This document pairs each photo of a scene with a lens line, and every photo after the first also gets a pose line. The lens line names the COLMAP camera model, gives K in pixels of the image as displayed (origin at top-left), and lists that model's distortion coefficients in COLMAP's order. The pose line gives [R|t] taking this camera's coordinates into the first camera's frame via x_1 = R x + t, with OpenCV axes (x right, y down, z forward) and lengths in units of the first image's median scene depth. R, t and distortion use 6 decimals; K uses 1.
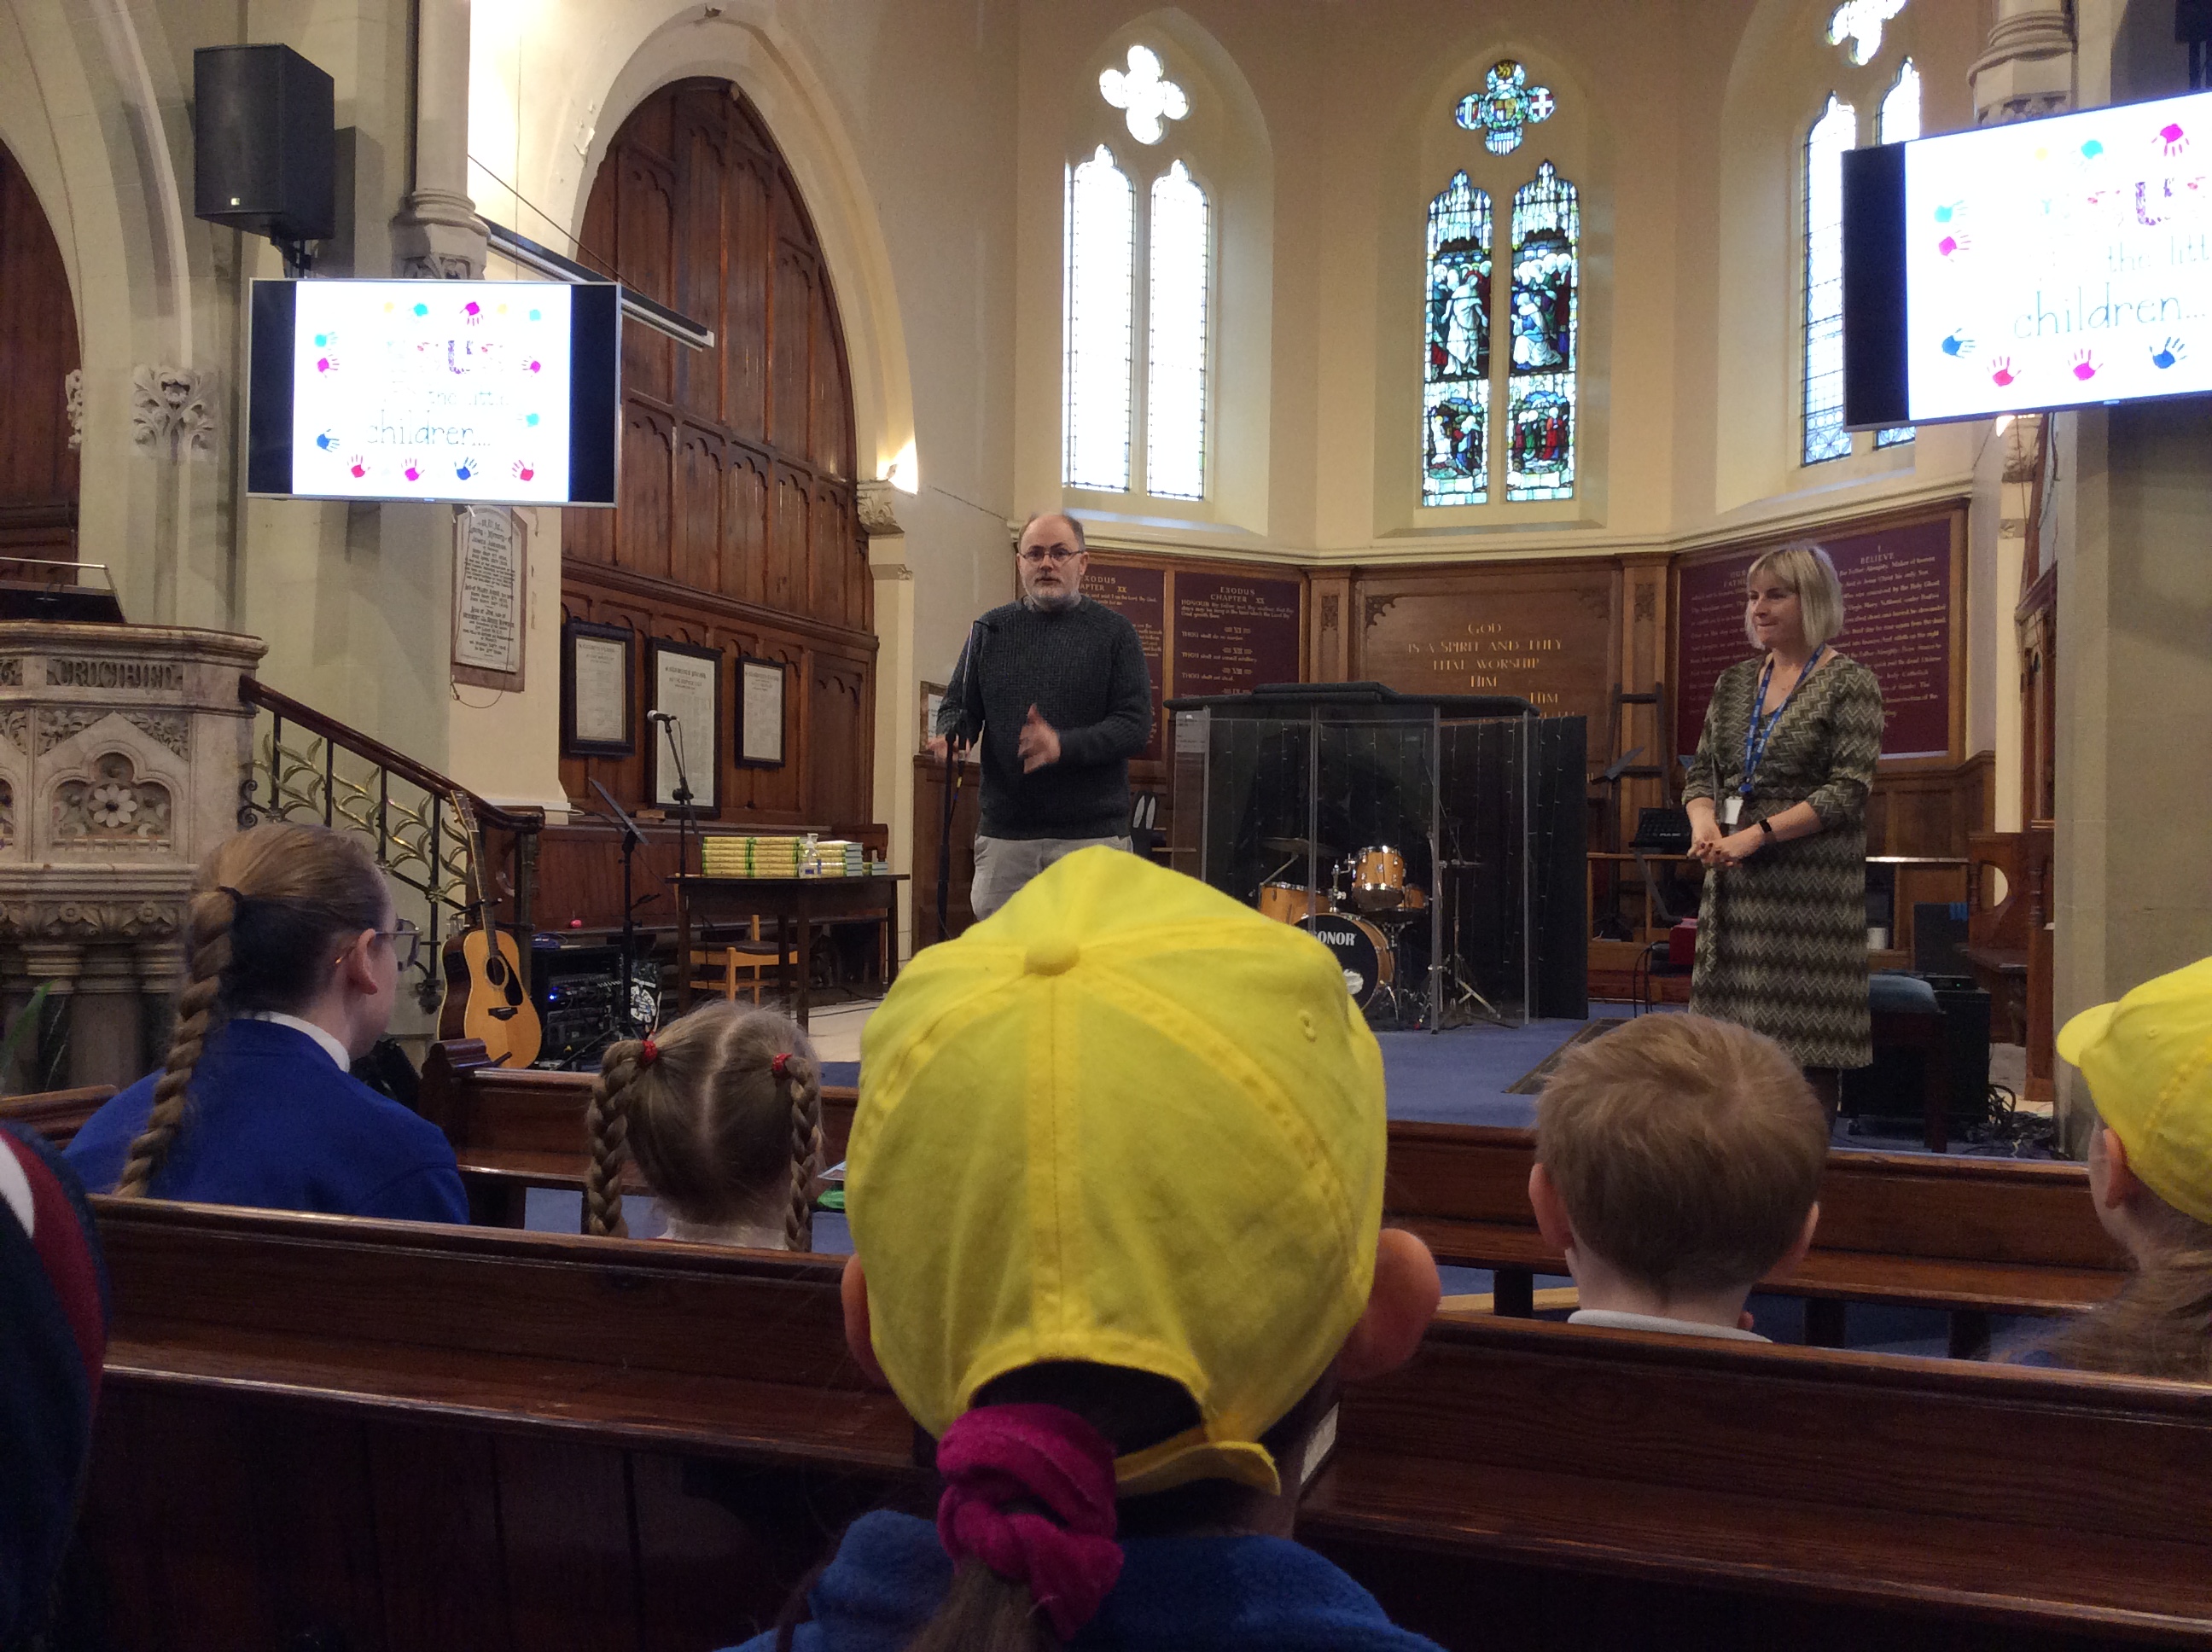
lens RADIAL K [[2043.7, 0, 1103.2], [0, 2043.7, 840.4], [0, 0, 1]] dist [0.068721, 0.000000]
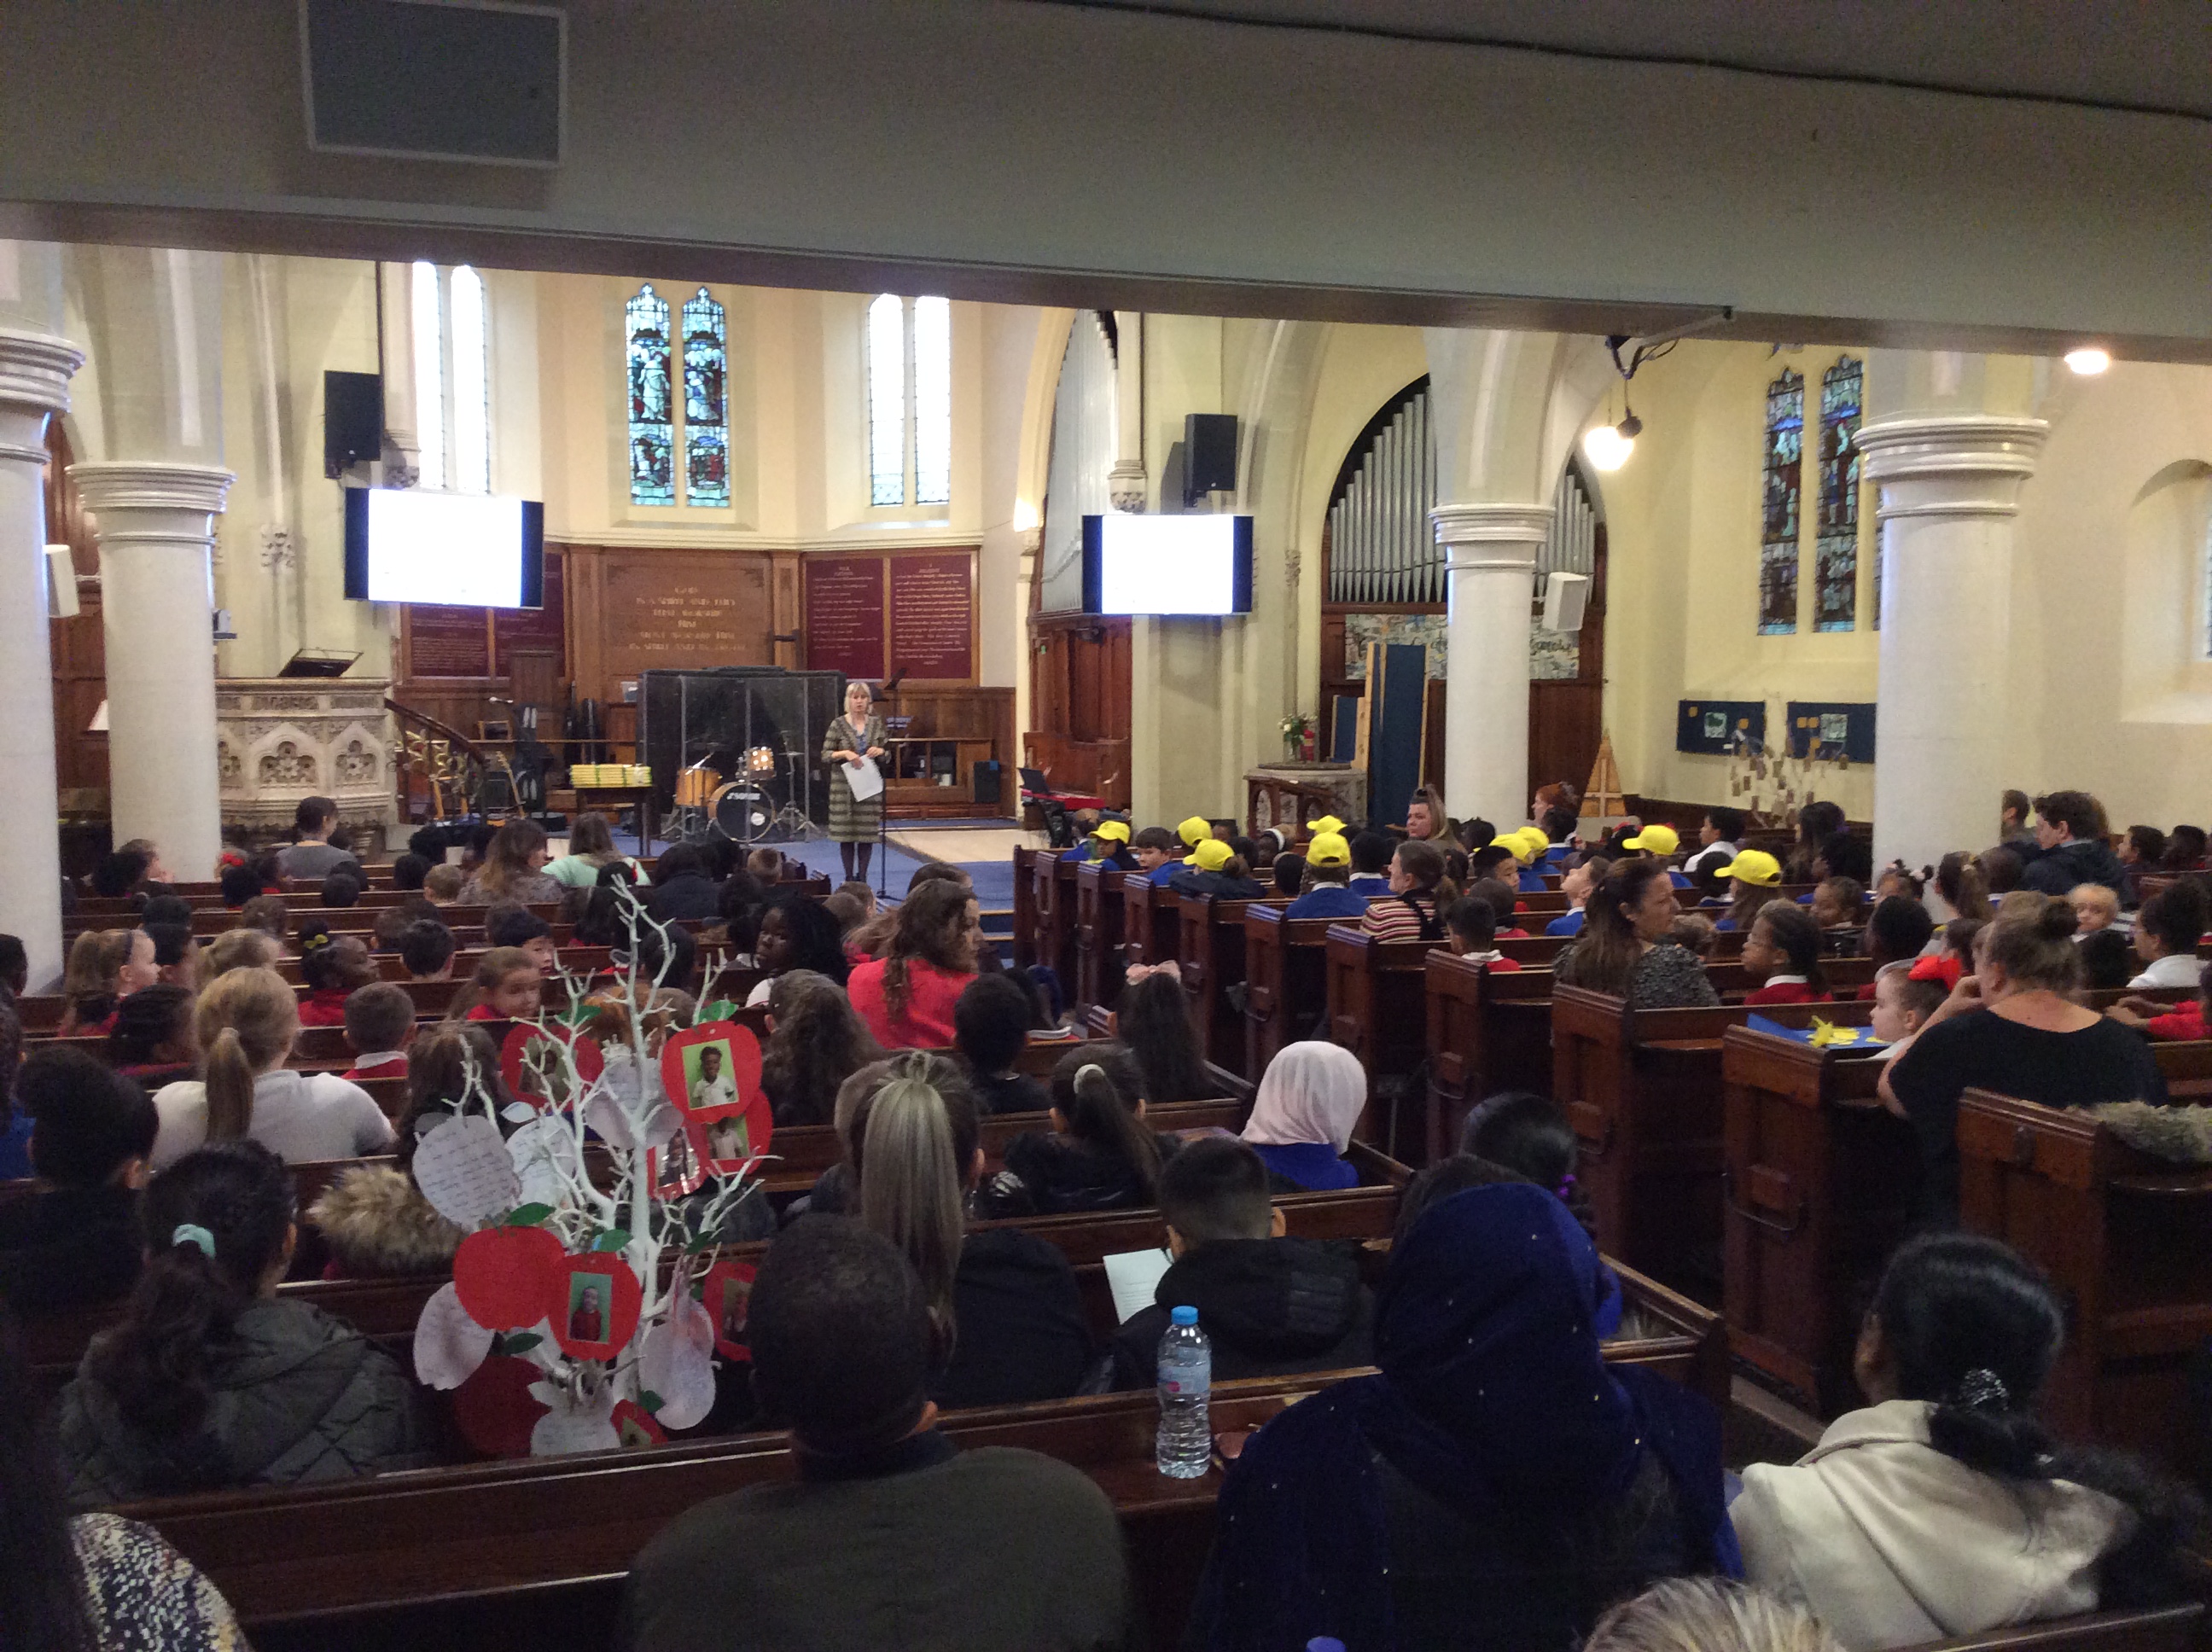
lens RADIAL K [[2043.7, 0, 1106.1], [0, 2043.7, 827.3], [0, 0, 1]] dist [0.068721, 0.000000]
pose [[0.816024, -0.052777, 0.575603, -0.460012], [0.001108, 0.995964, 0.089750, -0.060903], [-0.578016, -0.072600, 0.812789, -0.480008]]
